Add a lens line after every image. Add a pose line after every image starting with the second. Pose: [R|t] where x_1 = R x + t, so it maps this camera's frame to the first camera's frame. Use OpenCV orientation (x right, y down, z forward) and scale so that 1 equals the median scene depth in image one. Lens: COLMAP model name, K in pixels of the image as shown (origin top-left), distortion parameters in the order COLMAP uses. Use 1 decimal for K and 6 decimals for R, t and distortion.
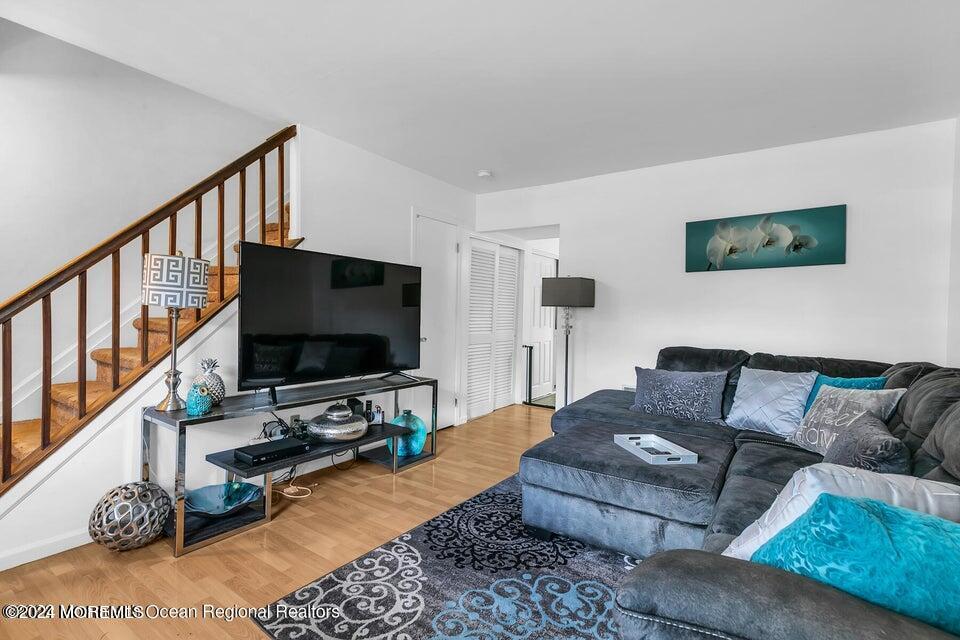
lens RADIAL K [[439.0, 0, 487.2], [0, 439.0, 318.9], [0, 0, 1]] dist [0.015243, 0.000371]
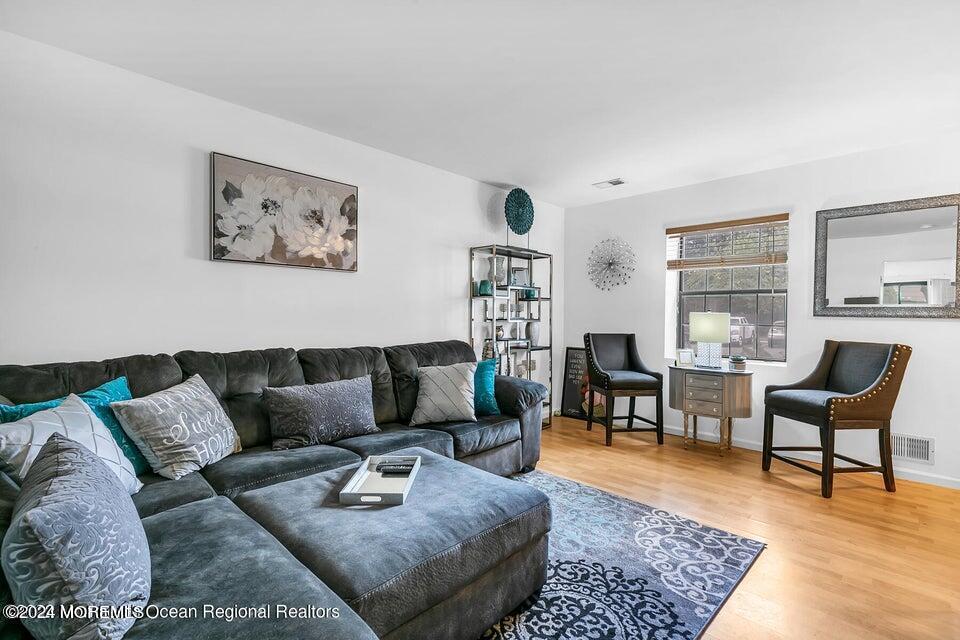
lens RADIAL K [[439.0, 0, 479.4], [0, 439.0, 317.7], [0, 0, 1]] dist [0.015243, 0.000371]
pose [[-0.982079, -0.034616, 0.185261, 0.070170], [-0.027817, 0.998845, 0.039171, -0.035600], [-0.186403, 0.033316, -0.981908, 1.811867]]
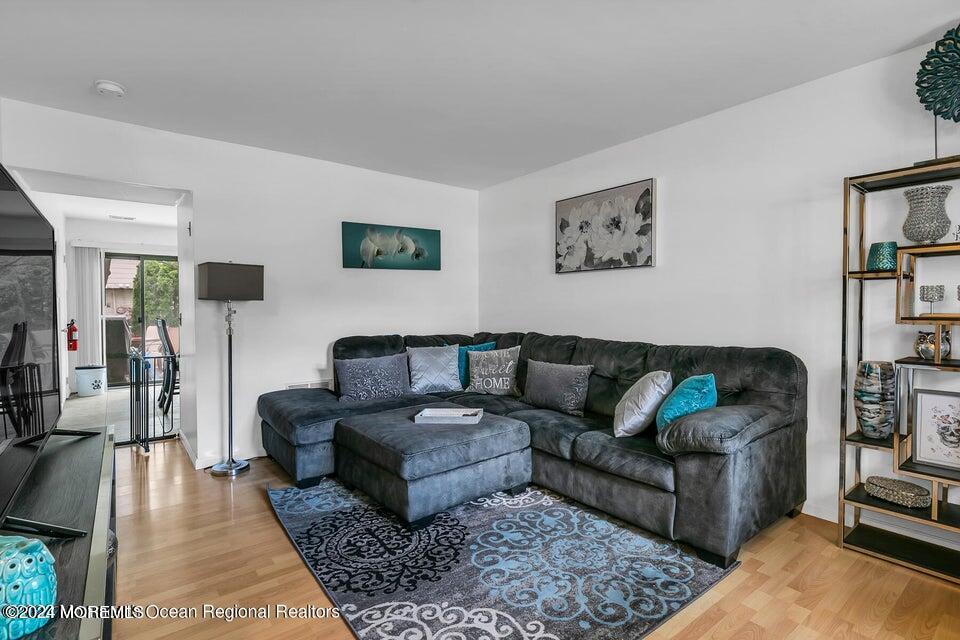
lens RADIAL K [[463.8, 0, 474.9], [0, 463.8, 316.9], [0, 0, 1]] dist [-0.001958, -0.000324]
pose [[0.318331, -0.035558, 0.947312, -0.842060], [0.028258, 0.999208, 0.028011, -0.013618], [-0.947558, 0.017852, 0.319084, 0.539241]]
